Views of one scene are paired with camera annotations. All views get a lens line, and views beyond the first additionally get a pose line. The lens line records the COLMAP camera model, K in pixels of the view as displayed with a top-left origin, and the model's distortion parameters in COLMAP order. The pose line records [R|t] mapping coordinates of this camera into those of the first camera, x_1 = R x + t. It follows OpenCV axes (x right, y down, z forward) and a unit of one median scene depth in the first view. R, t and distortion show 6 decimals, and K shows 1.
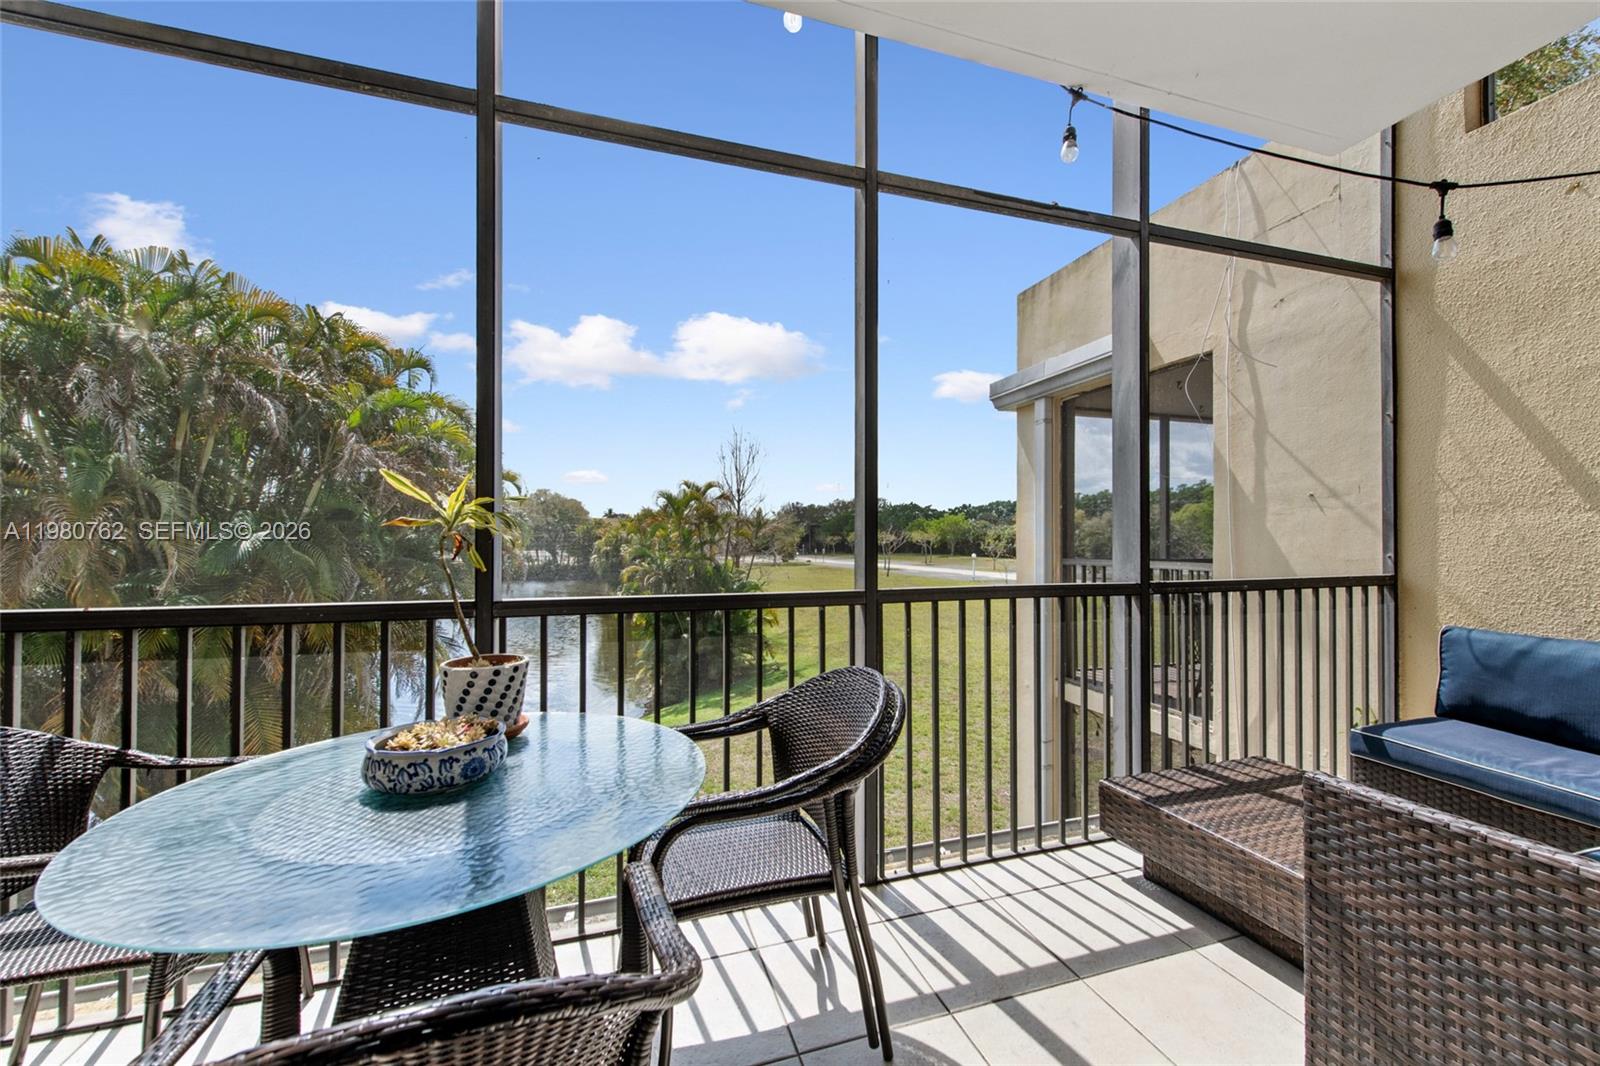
lens RADIAL K [[628.6, 0, 807.0], [0, 628.6, 529.2], [0, 0, 1]] dist [0.009740, -0.002962]
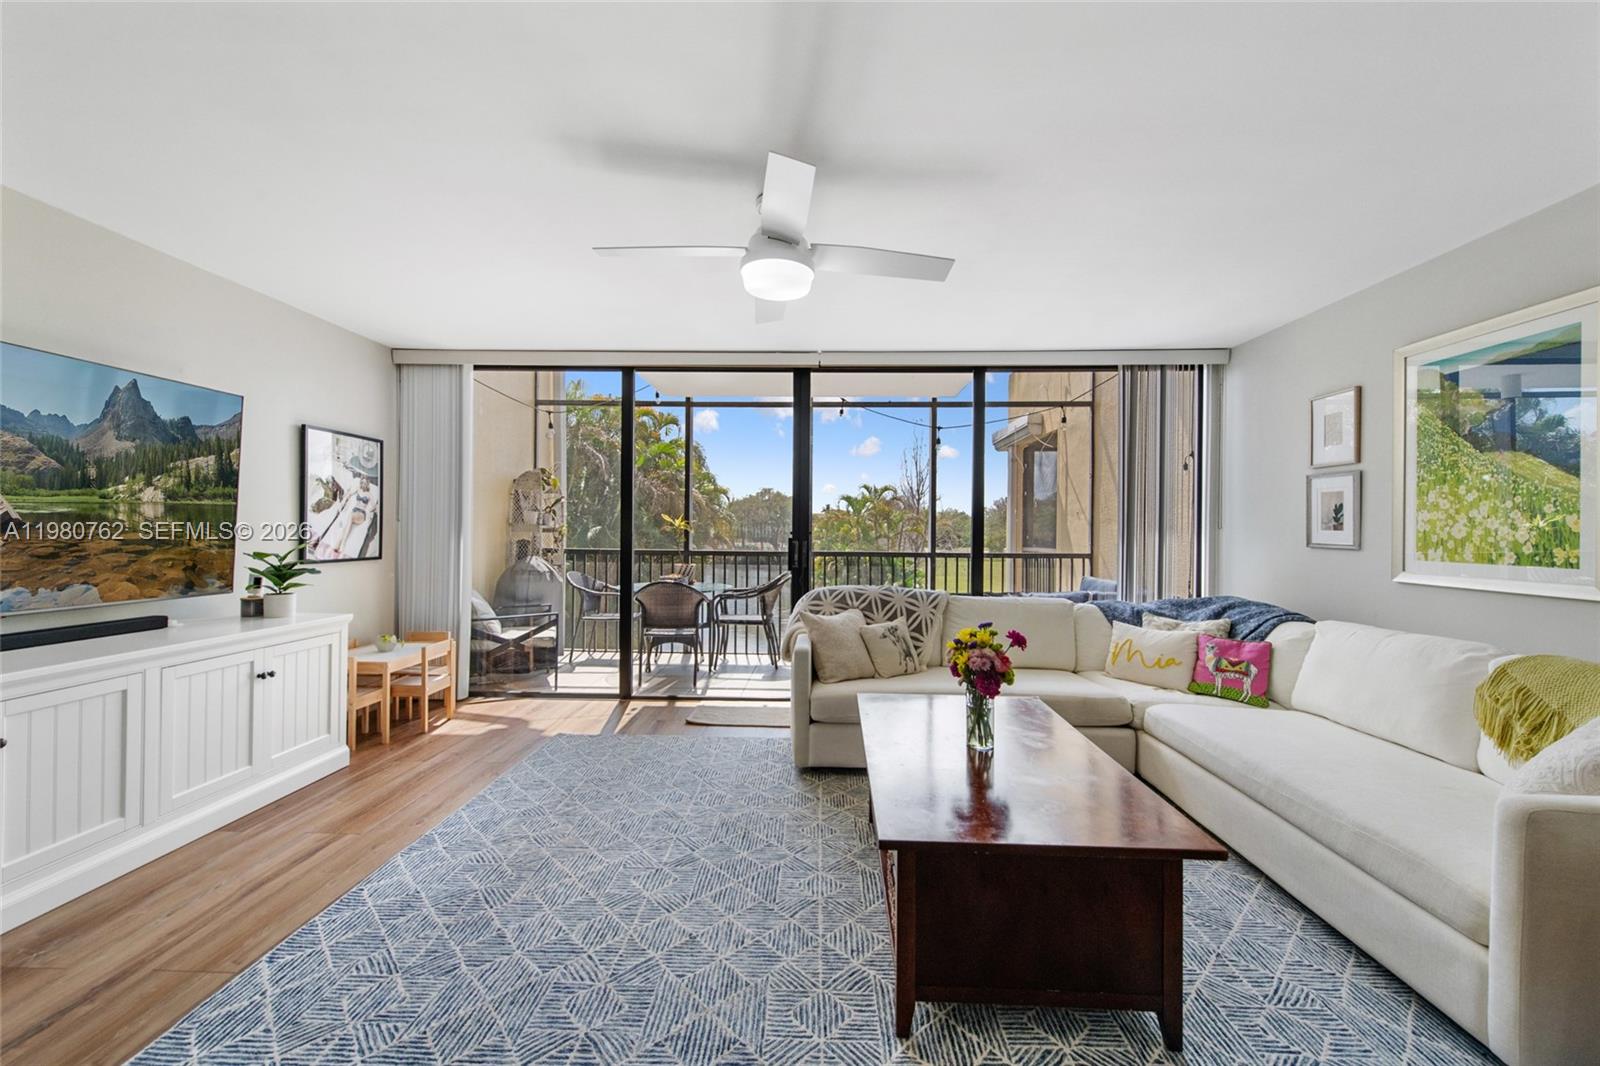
lens RADIAL K [[628.6, 0, 813.6], [0, 628.6, 528.5], [0, 0, 1]] dist [0.009740, -0.002962]
pose [[0.945783, 0.004492, -0.324769, 0.730795], [-0.002171, 0.999969, 0.007510, -0.018898], [0.324793, -0.006398, 0.945764, -1.175576]]
